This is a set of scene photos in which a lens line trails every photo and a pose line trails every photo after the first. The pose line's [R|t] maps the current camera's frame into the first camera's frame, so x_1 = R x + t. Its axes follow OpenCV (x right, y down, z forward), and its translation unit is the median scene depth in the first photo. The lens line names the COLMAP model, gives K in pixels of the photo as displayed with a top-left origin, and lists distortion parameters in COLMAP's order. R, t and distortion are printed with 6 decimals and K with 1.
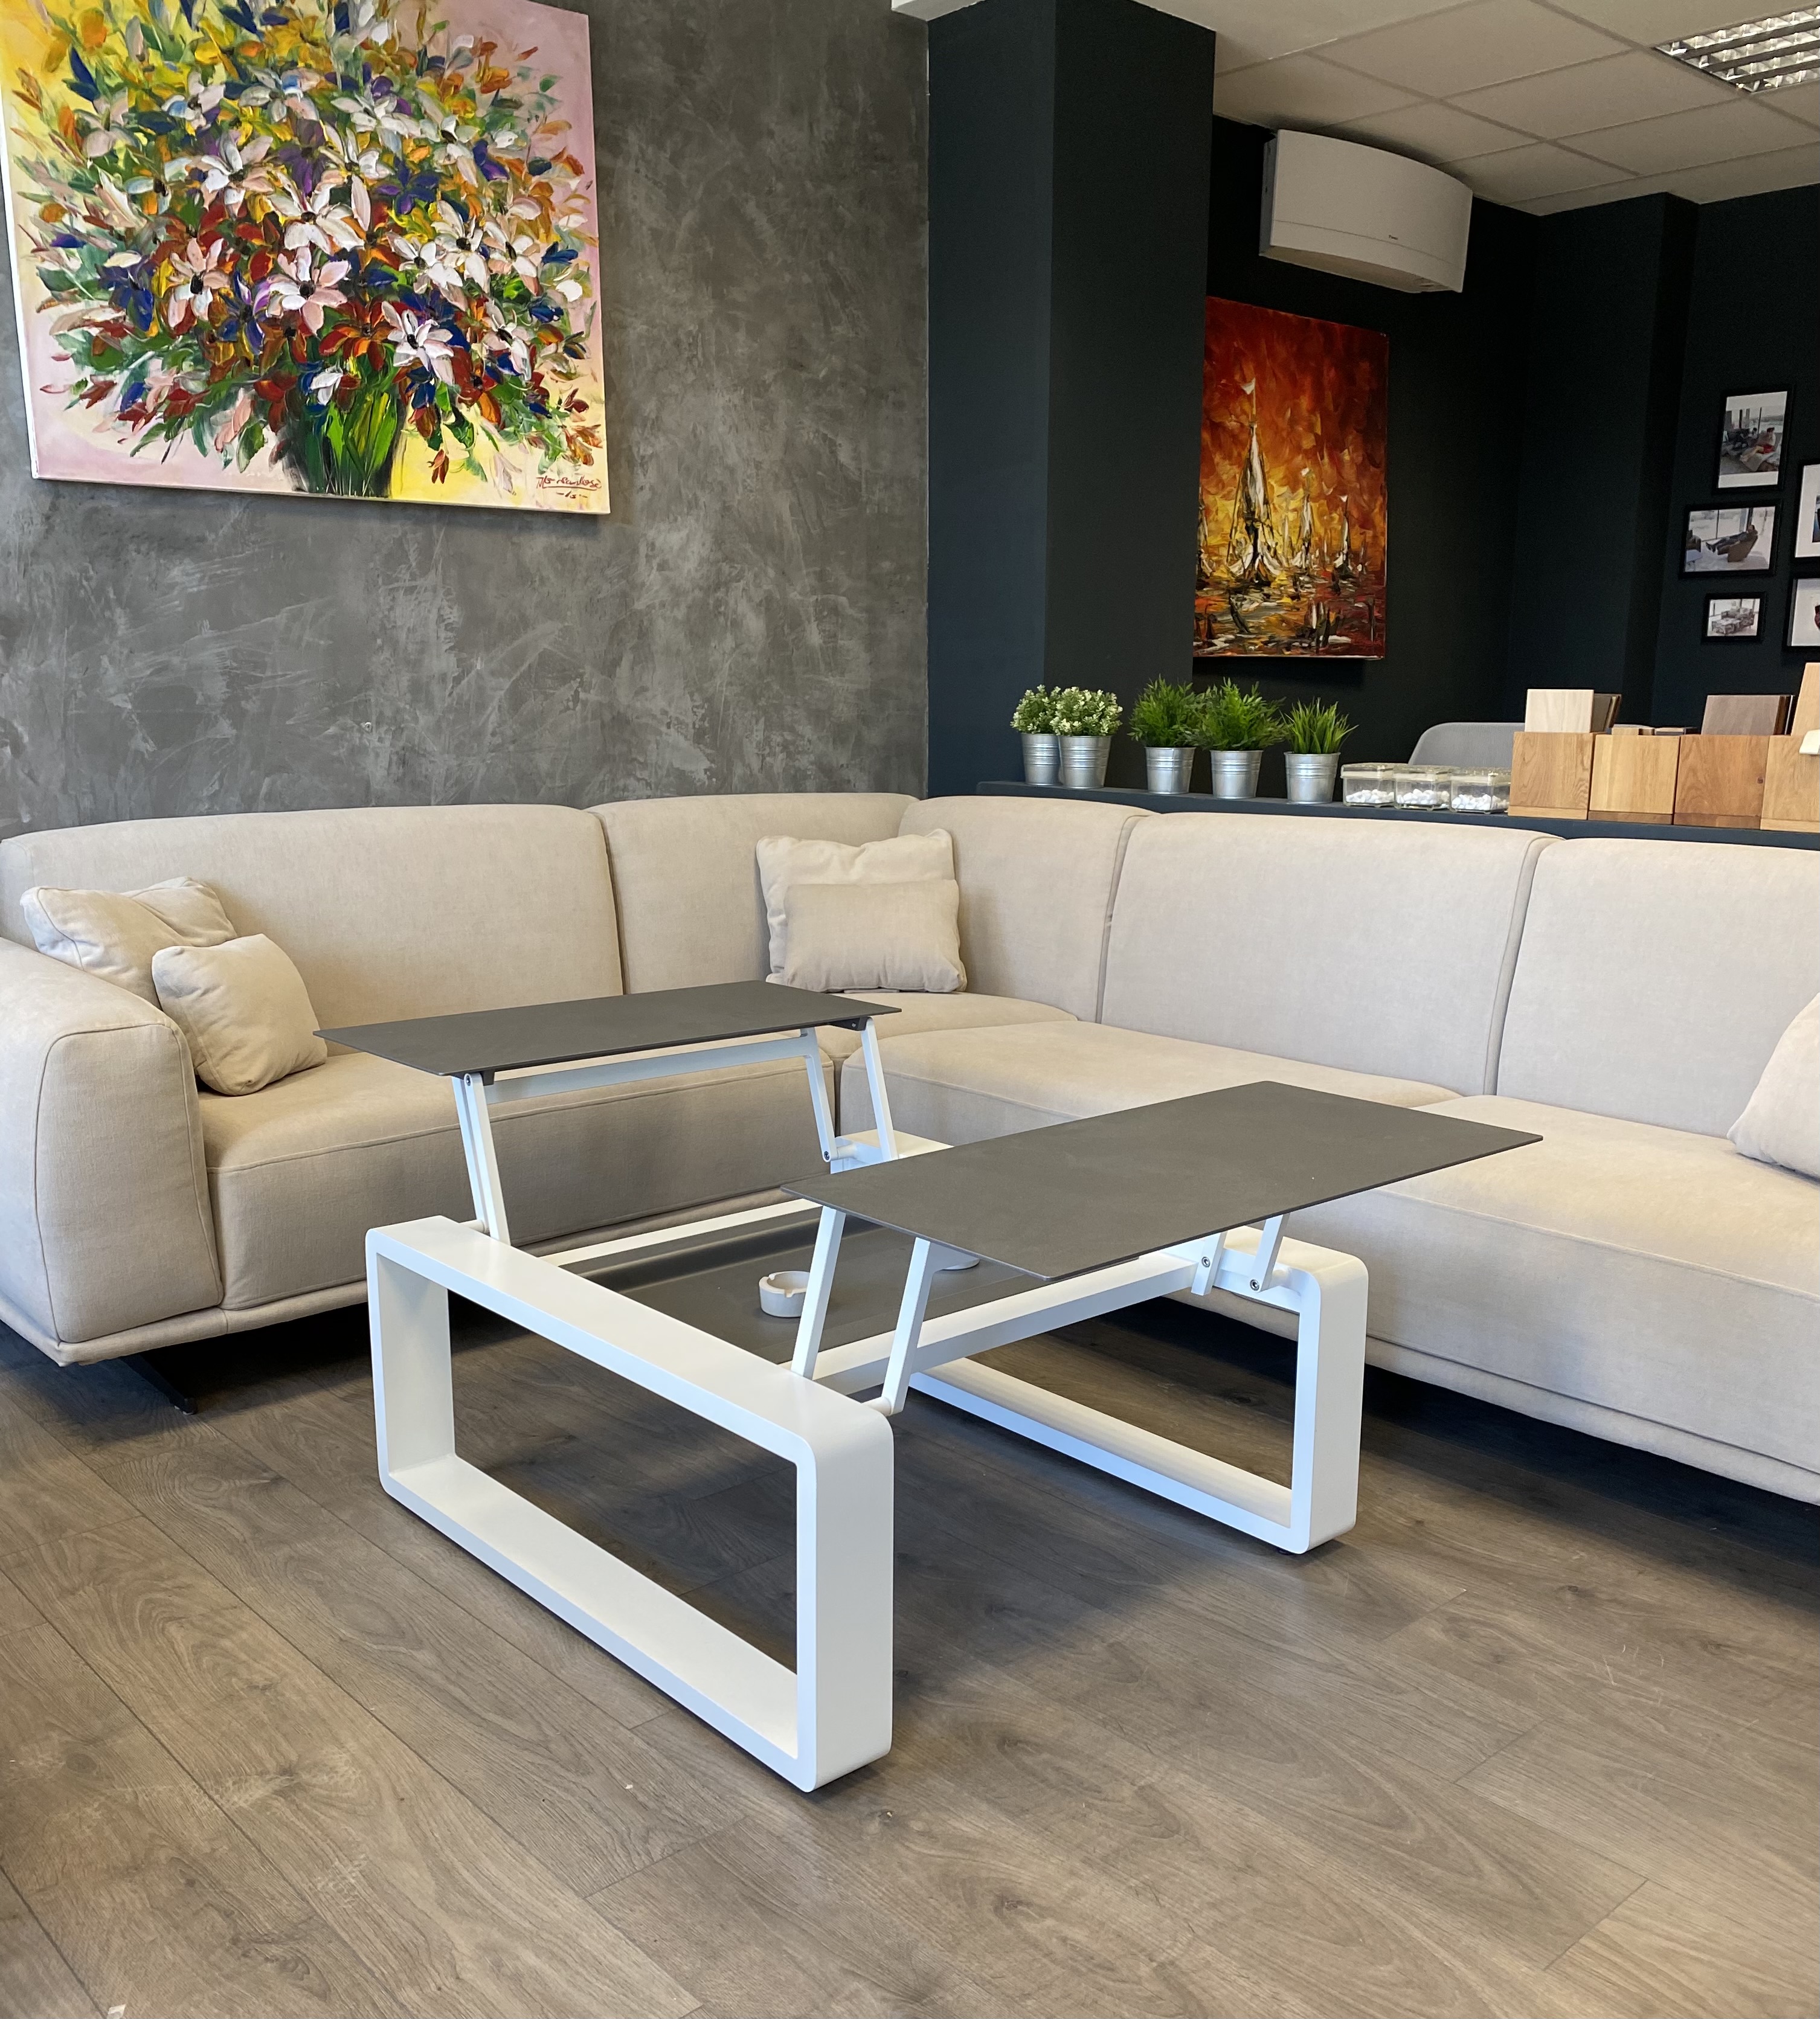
lens RADIAL K [[1679.0, 0, 910.0], [0, 1679.0, 1009.5], [0, 0, 1]] dist [0.032328, -0.103378]
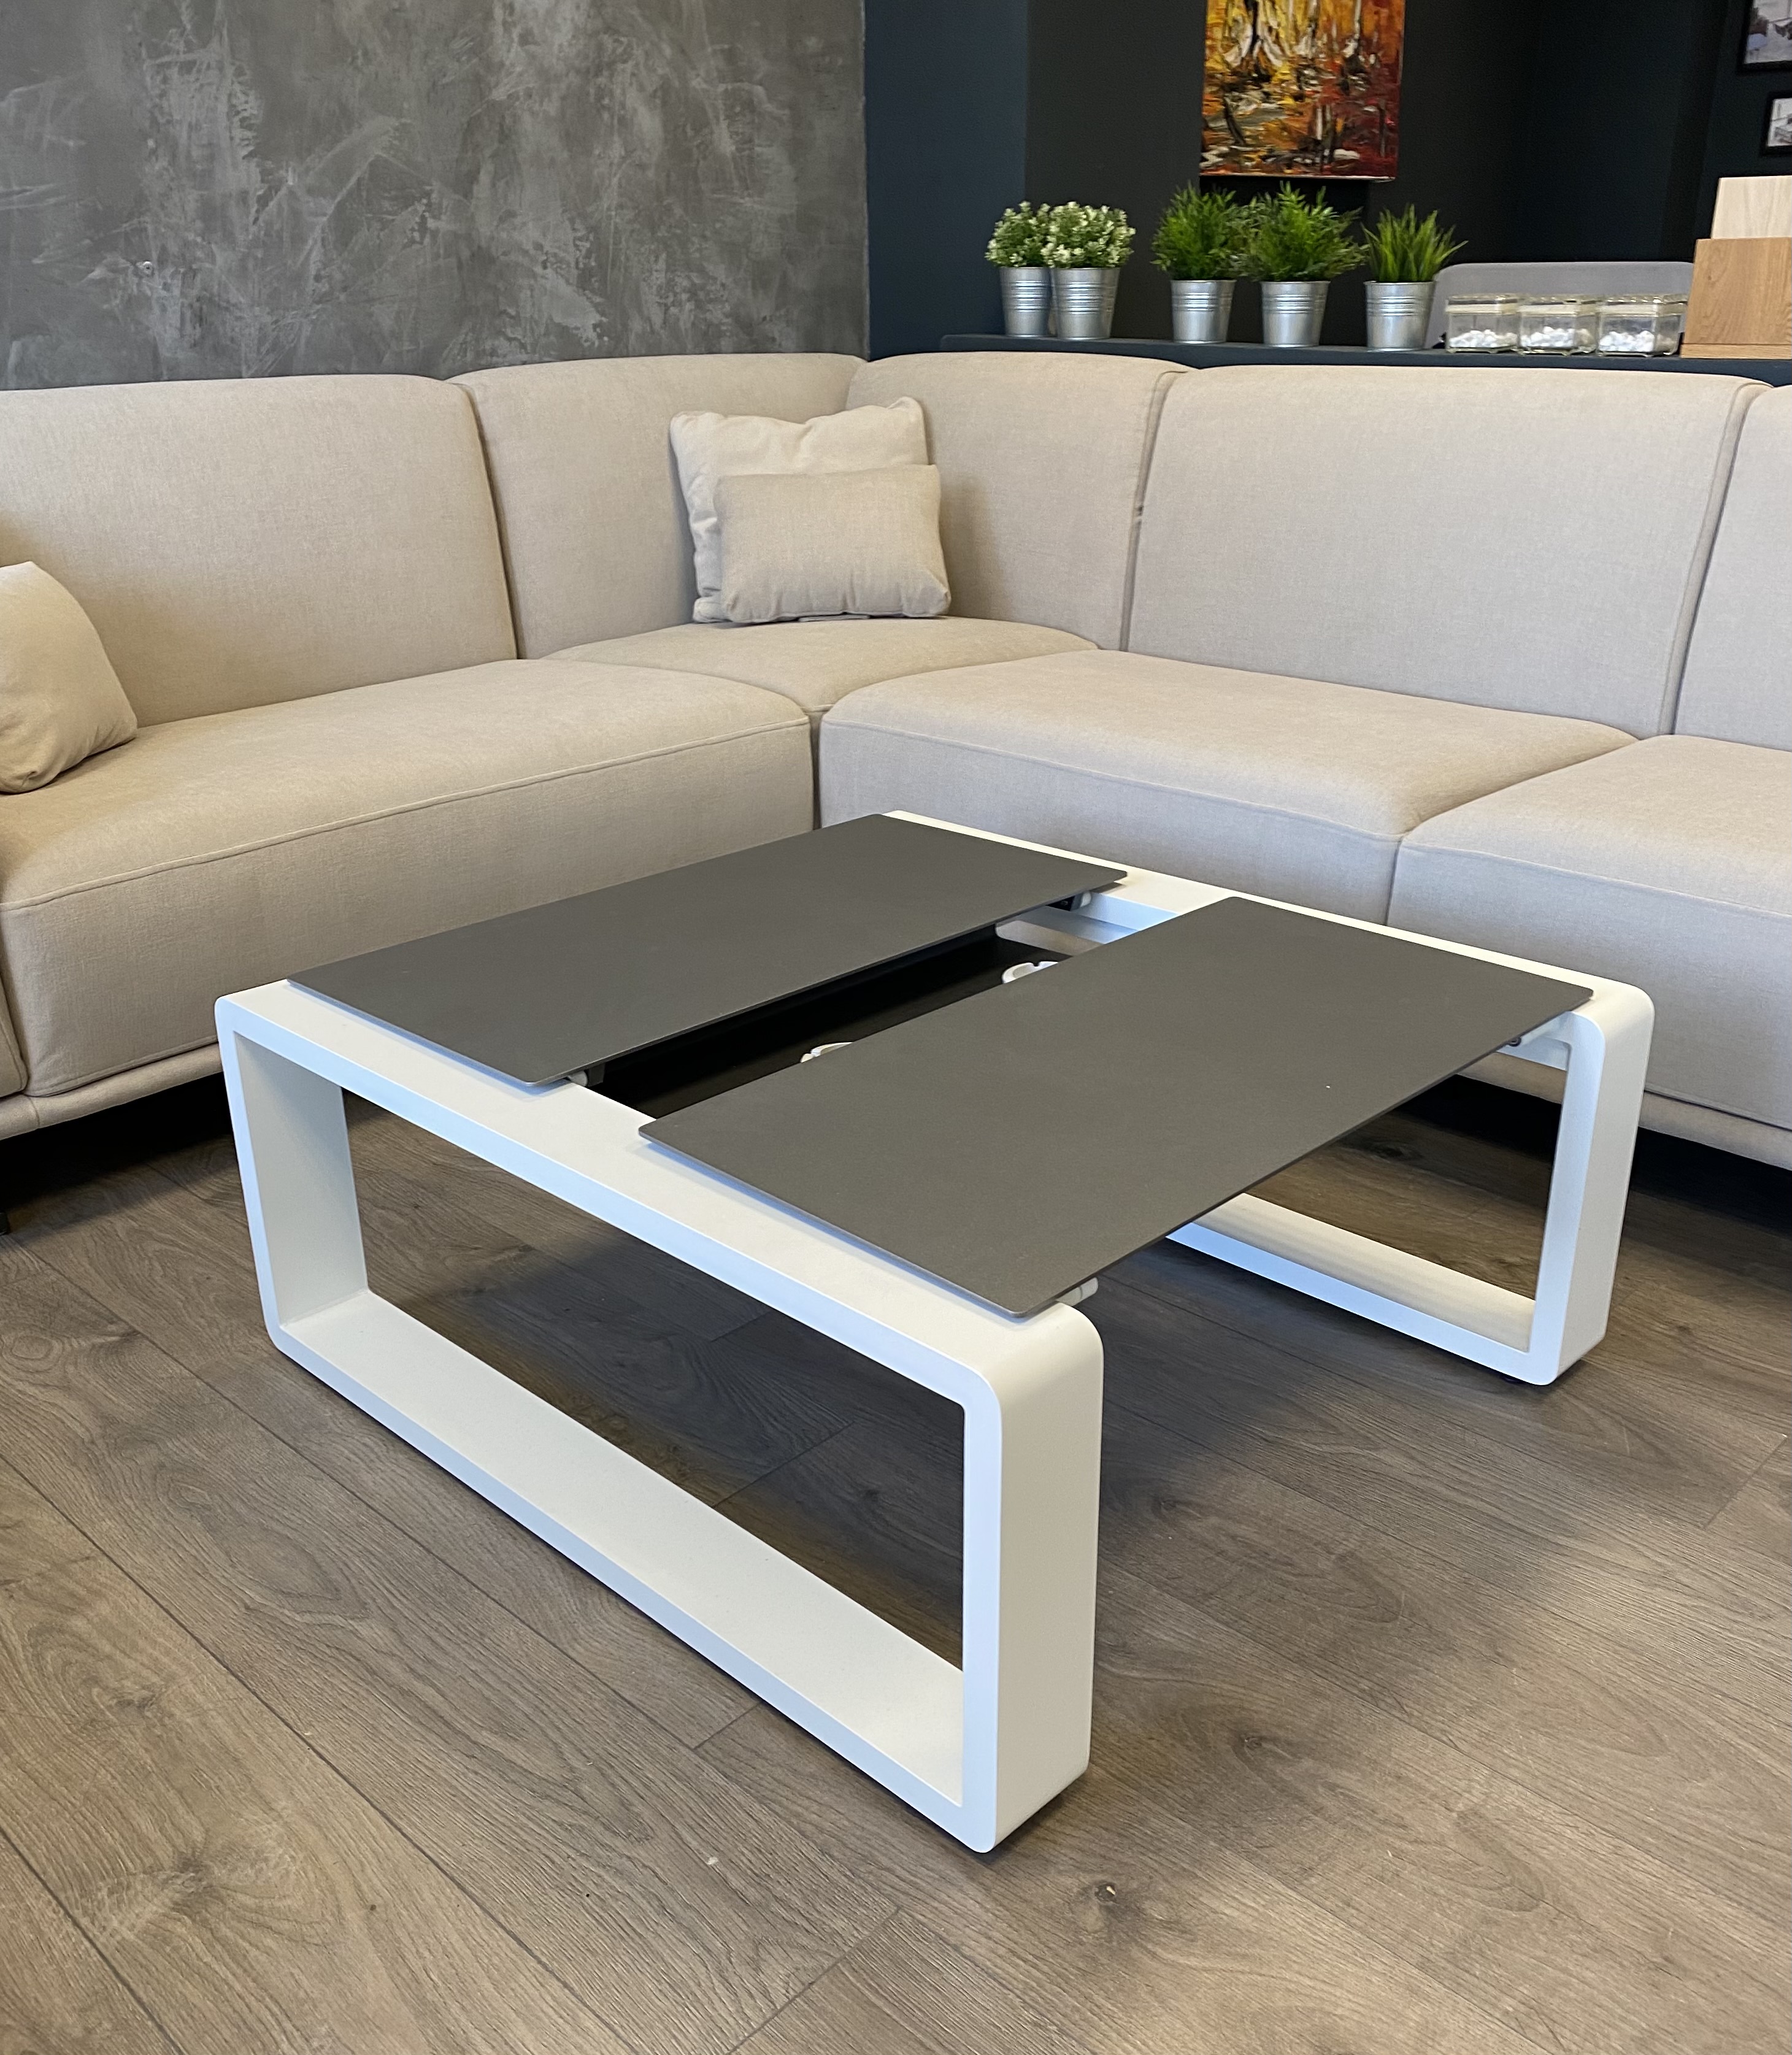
lens RADIAL K [[1912.4, 0, 896.0], [0, 1912.4, 1027.5], [0, 0, 1]] dist [-0.012043, -0.013779]
pose [[0.998795, -0.034918, 0.034496, -0.035577], [0.027165, 0.978588, 0.204031, -0.004309], [-0.040882, -0.202848, 0.978357, 0.106198]]
